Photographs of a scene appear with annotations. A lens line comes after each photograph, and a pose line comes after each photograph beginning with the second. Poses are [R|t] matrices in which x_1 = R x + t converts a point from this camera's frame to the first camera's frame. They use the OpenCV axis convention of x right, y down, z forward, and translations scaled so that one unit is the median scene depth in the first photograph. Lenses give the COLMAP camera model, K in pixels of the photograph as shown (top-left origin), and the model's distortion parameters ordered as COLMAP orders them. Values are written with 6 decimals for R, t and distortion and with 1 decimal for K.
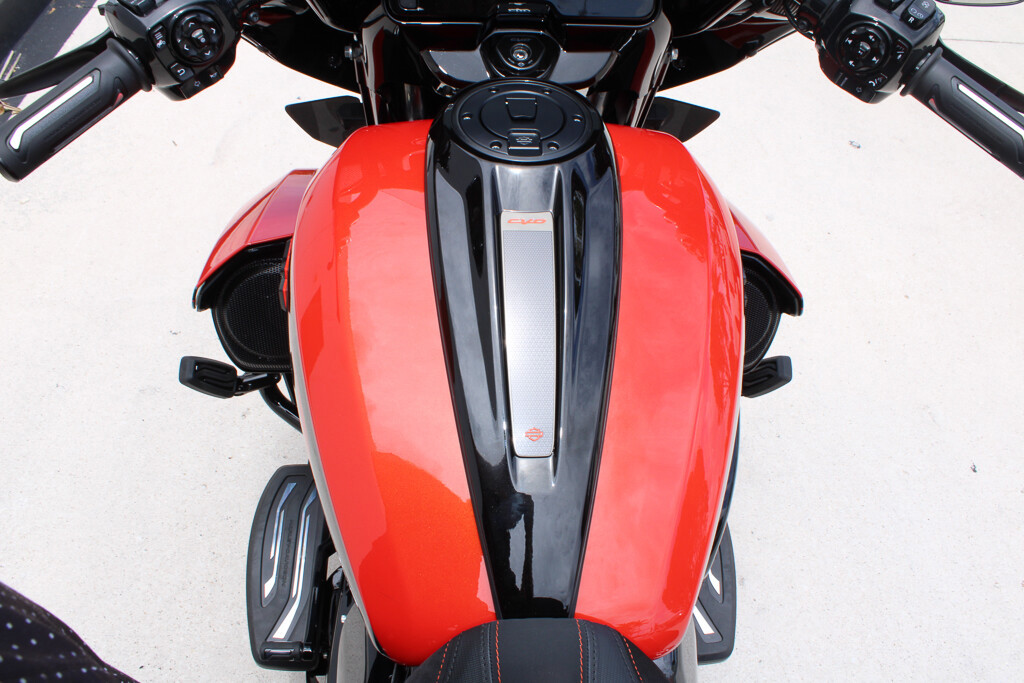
lens RADIAL K [[844.4, 0, 508.2], [0, 844.4, 348.3], [0, 0, 1]] dist [-0.163148, 0.126419]
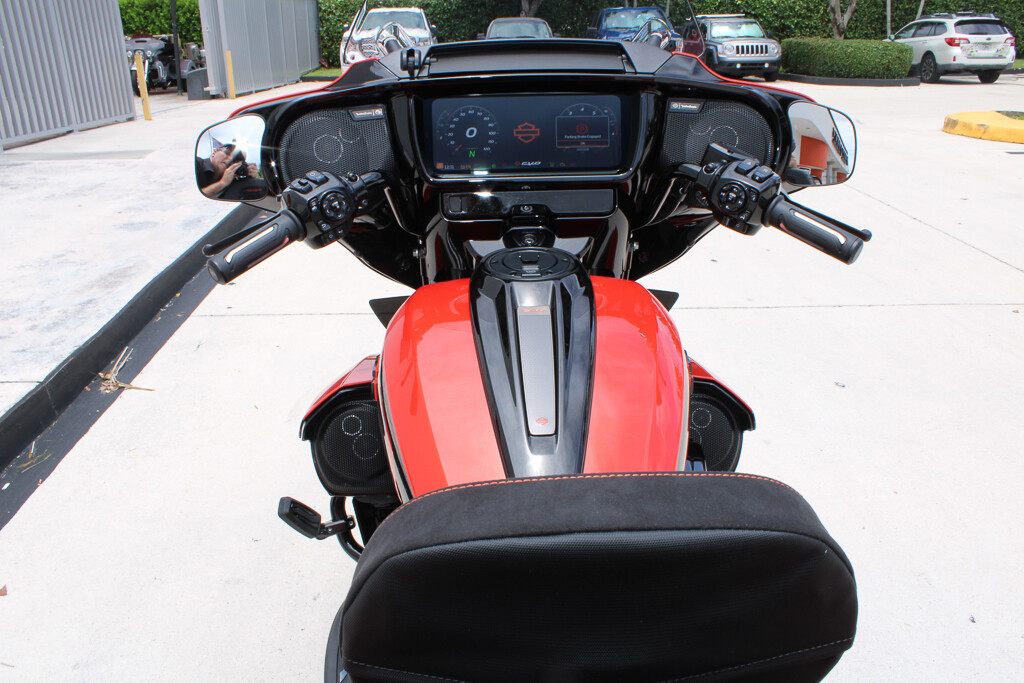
lens RADIAL K [[844.4, 0, 510.4], [0, 844.4, 348.6], [0, 0, 1]] dist [-0.163148, 0.126419]
pose [[0.997972, -0.049865, -0.039575, 0.031409], [0.030967, 0.923402, -0.382583, 0.423496], [0.055621, 0.380582, 0.923073, -0.359969]]
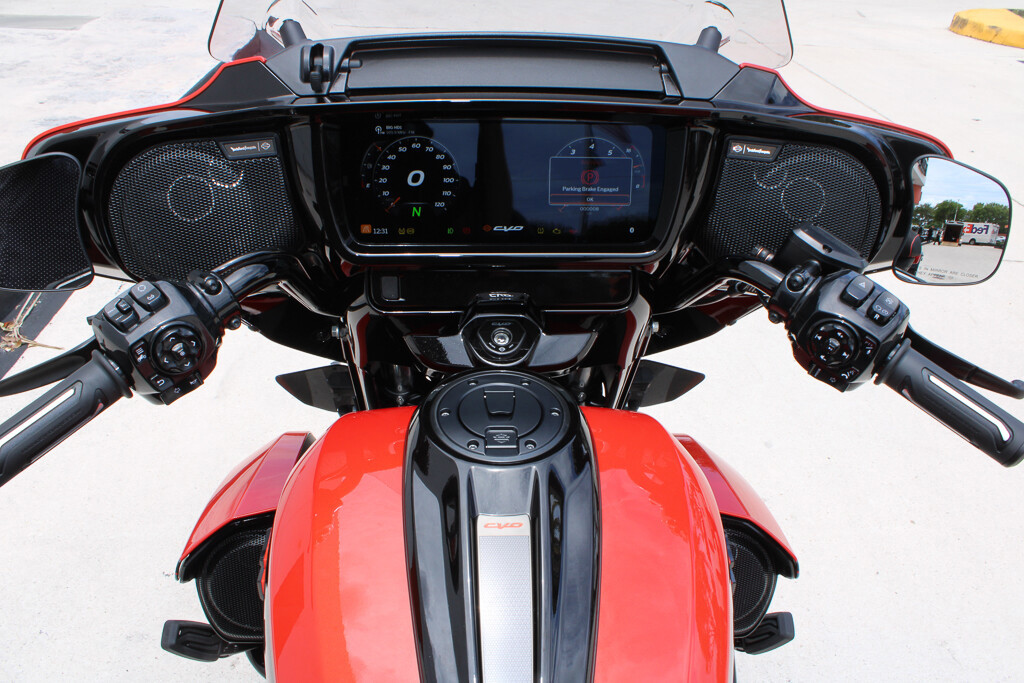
lens RADIAL K [[844.4, 0, 506.9], [0, 844.4, 359.0], [0, 0, 1]] dist [-0.163148, 0.126419]
pose [[0.999850, -0.014311, -0.009799, 0.031441], [0.011705, 0.973665, -0.227682, -0.094673], [0.012799, 0.227533, 0.973686, -0.004163]]
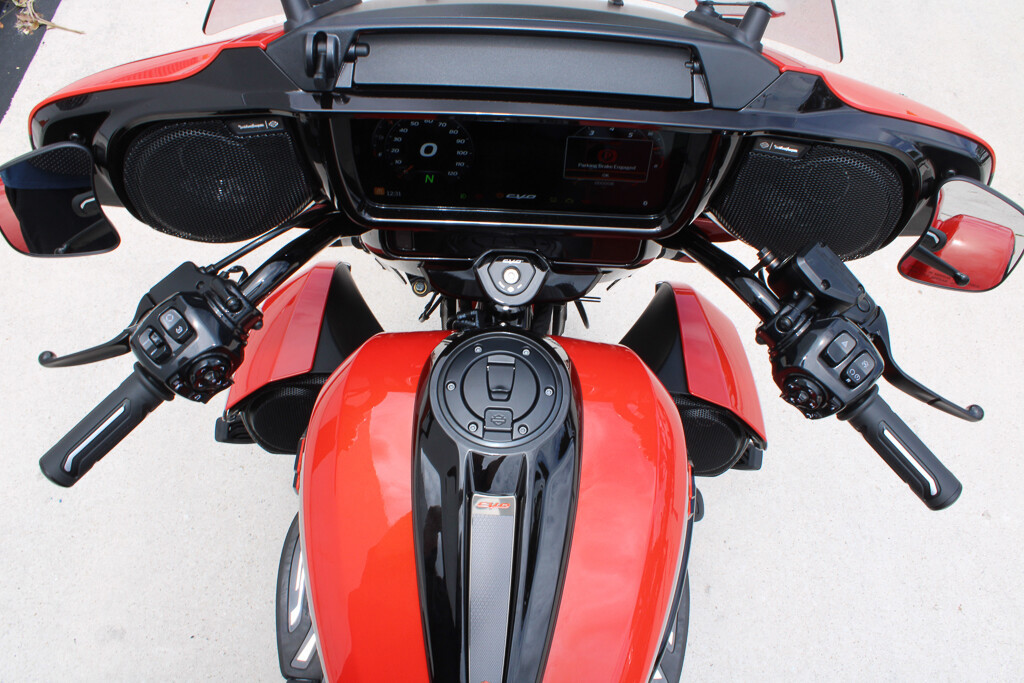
lens RADIAL K [[844.4, 0, 509.0], [0, 844.4, 362.3], [0, 0, 1]] dist [-0.163148, 0.126419]
pose [[0.996998, 0.065347, -0.041520, 0.065024], [-0.052902, 0.966559, 0.250927, -0.523660], [0.056529, -0.247977, 0.967115, -0.078411]]
